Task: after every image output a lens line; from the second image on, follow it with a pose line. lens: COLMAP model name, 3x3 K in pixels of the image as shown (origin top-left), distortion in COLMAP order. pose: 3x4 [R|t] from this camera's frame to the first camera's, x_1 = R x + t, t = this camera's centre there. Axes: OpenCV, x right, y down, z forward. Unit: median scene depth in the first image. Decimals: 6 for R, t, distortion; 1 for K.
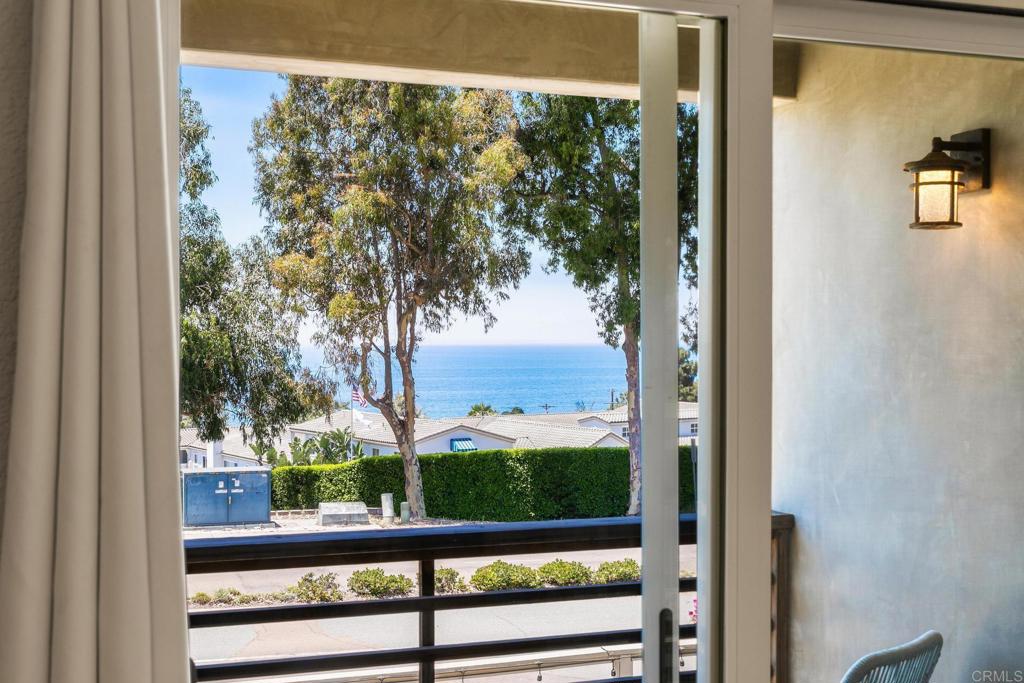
lens RADIAL K [[1294.9, 0, 512.0], [0, 1294.9, 341.5], [0, 0, 1]] dist [0.016096, 0.006110]
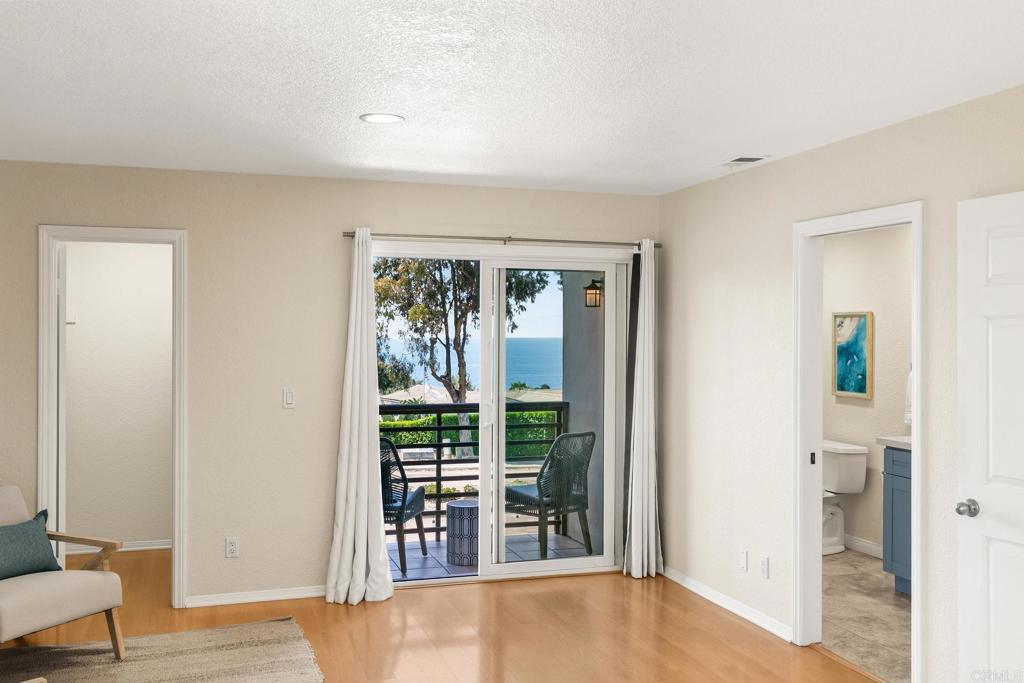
lens RADIAL K [[1012.9, 0, 512.0], [0, 1012.9, 341.5], [0, 0, 1]] dist [0.141320, 0.003828]
pose [[0.999215, 0.007112, -0.038965, 0.022638], [-0.006912, 0.999962, 0.005280, -0.001329], [0.039001, -0.005007, 0.999227, -0.157487]]
